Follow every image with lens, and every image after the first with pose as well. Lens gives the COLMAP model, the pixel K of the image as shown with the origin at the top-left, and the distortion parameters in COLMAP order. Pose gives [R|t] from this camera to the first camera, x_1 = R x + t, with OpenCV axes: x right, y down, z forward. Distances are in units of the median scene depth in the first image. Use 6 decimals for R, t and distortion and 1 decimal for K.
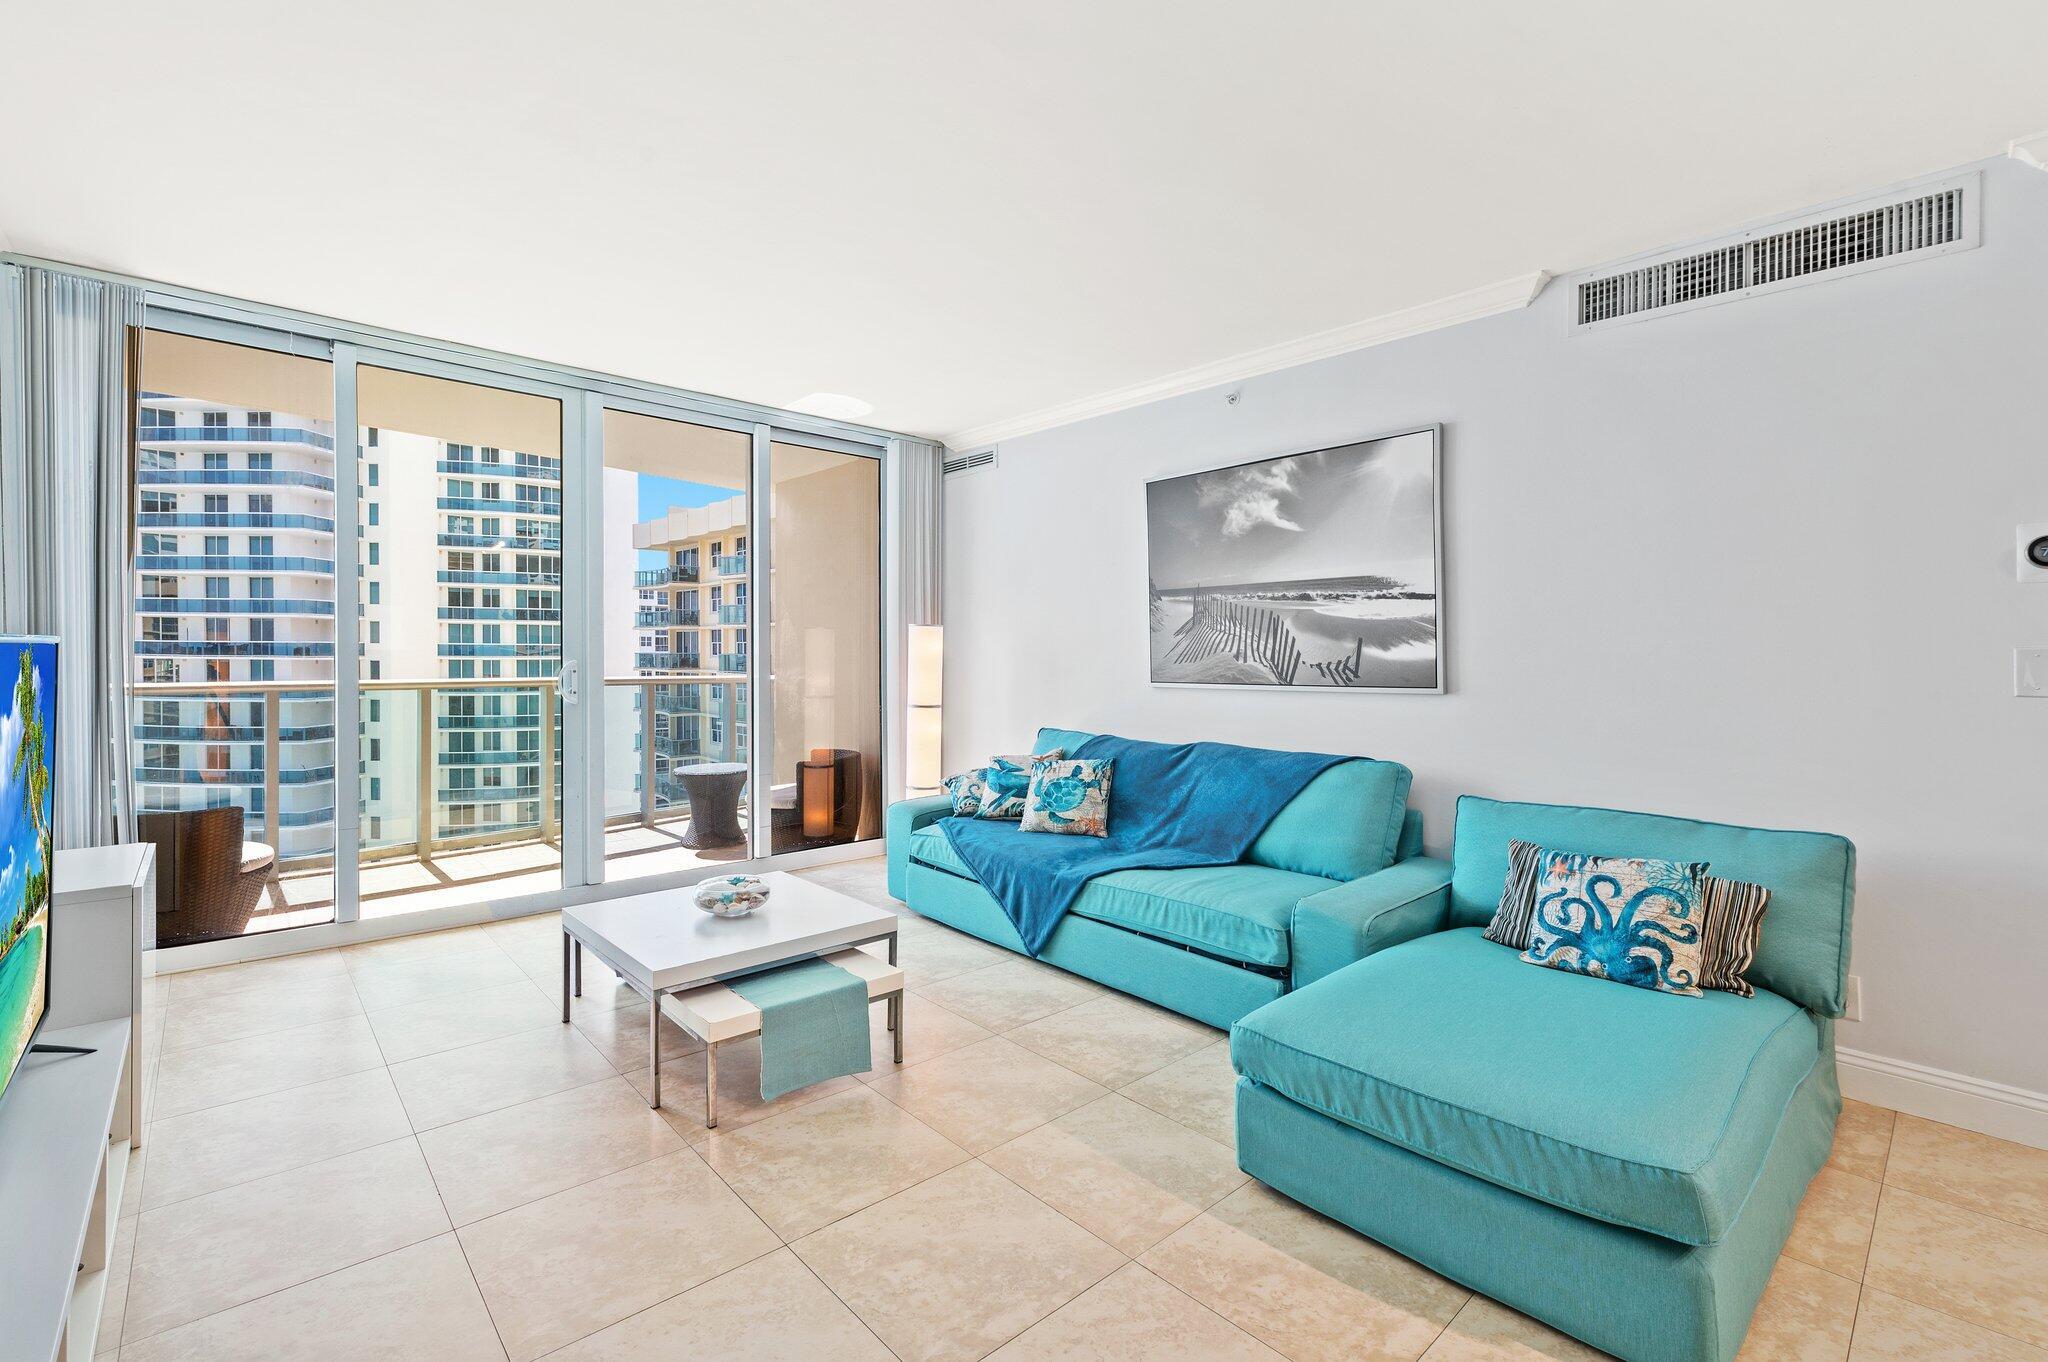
lens RADIAL K [[849.5, 0, 1002.5], [0, 849.5, 645.1], [0, 0, 1]] dist [-0.007150, -0.002358]
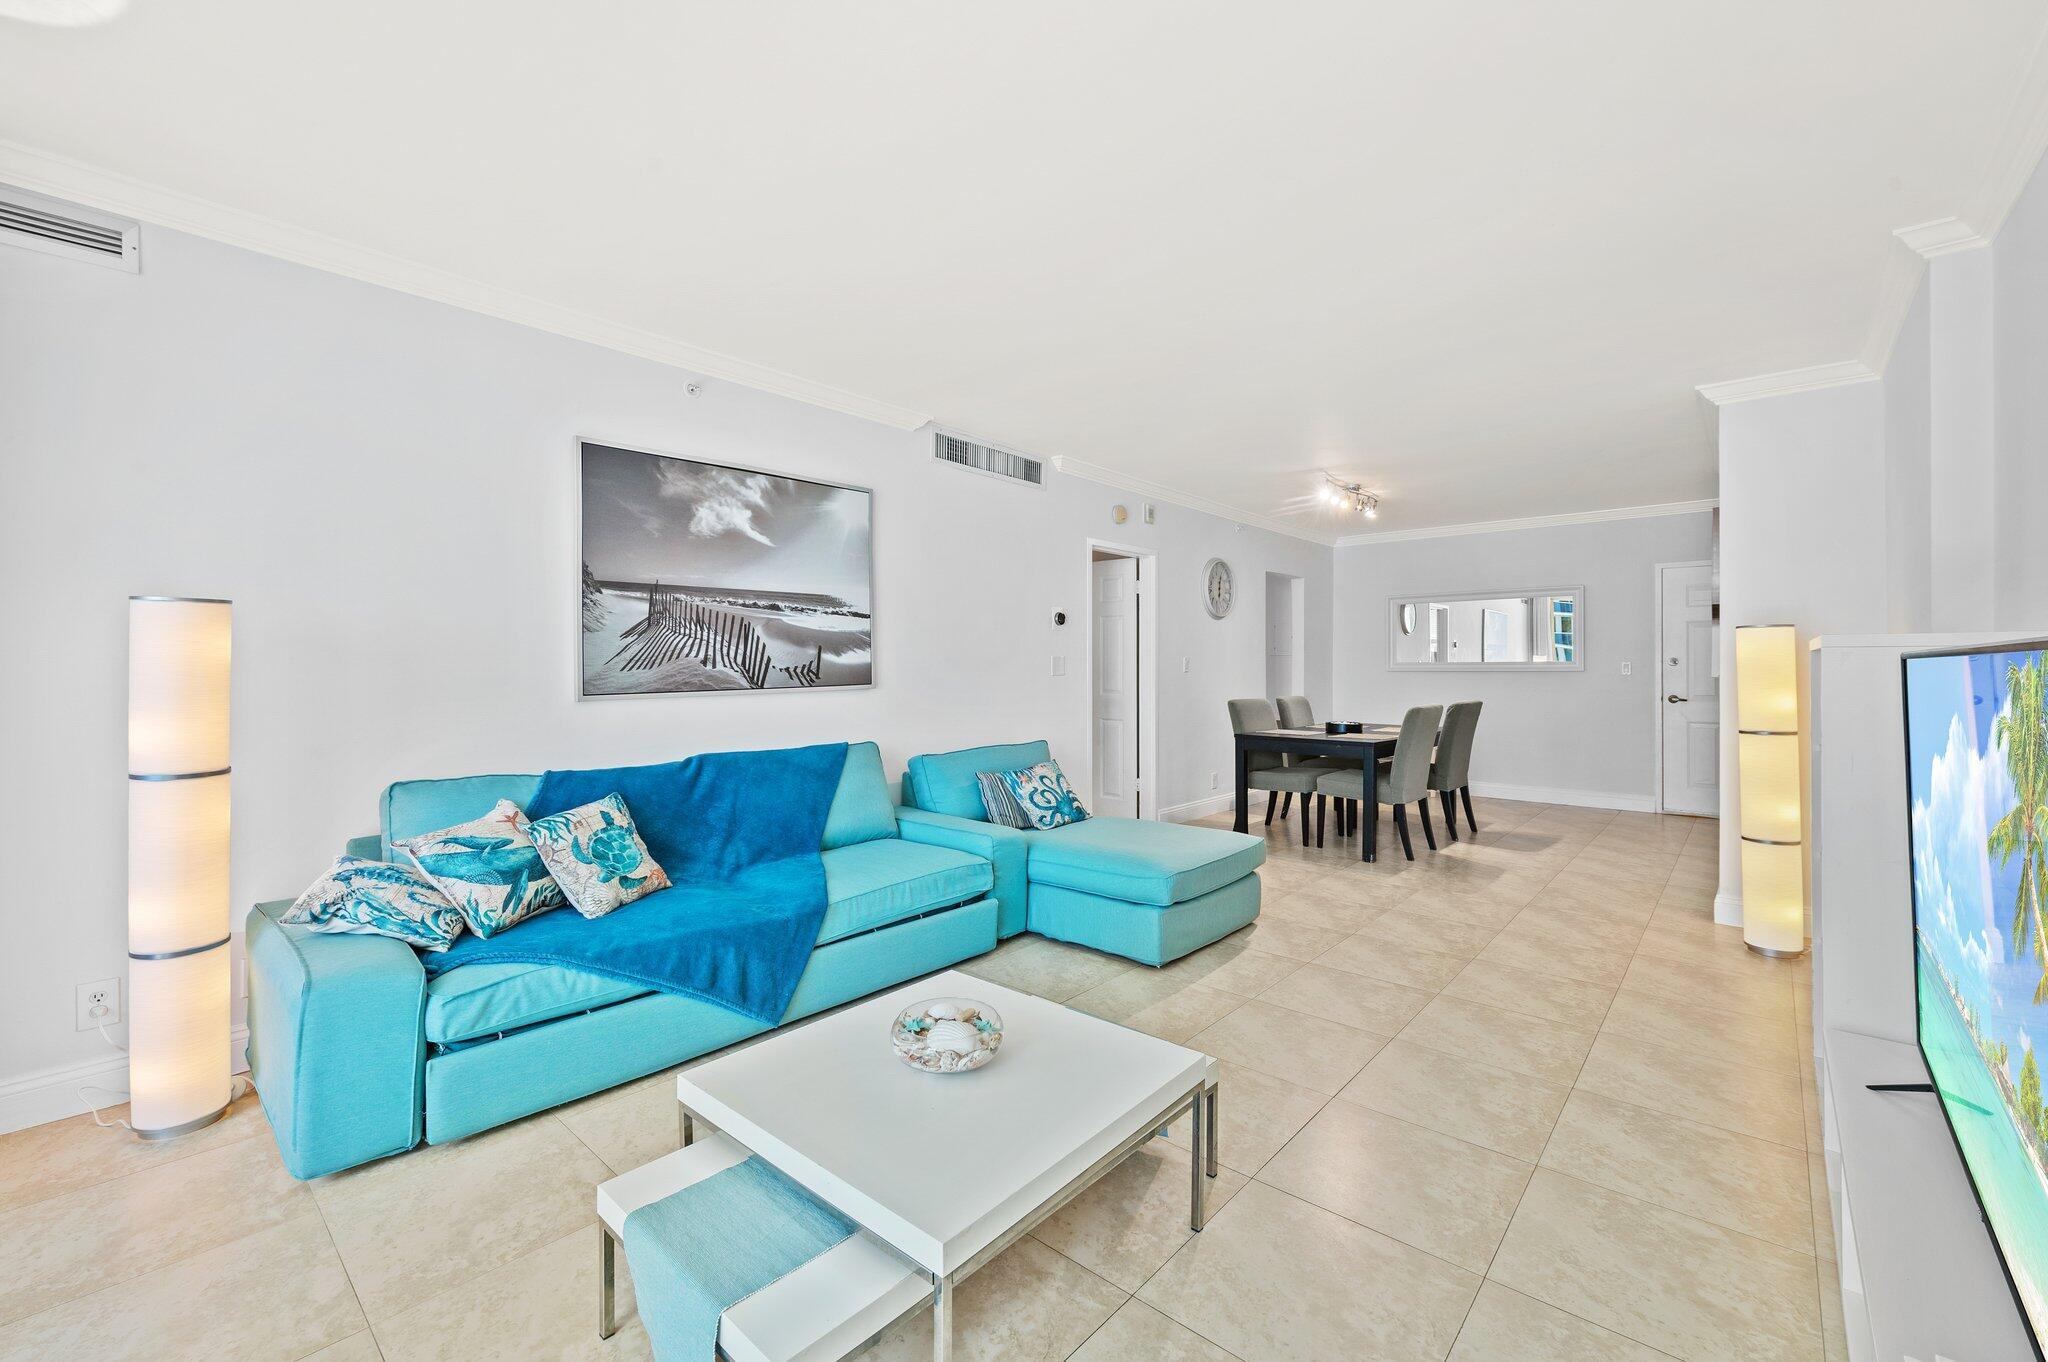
lens RADIAL K [[846.8, 0, 995.8], [0, 846.8, 650.7], [0, 0, 1]] dist [-0.000770, 0.001316]
pose [[-0.072256, 0.005236, 0.997372, -0.738152], [-0.012101, 0.999908, -0.006126, 0.002662], [-0.997313, -0.012512, -0.072186, 0.776414]]
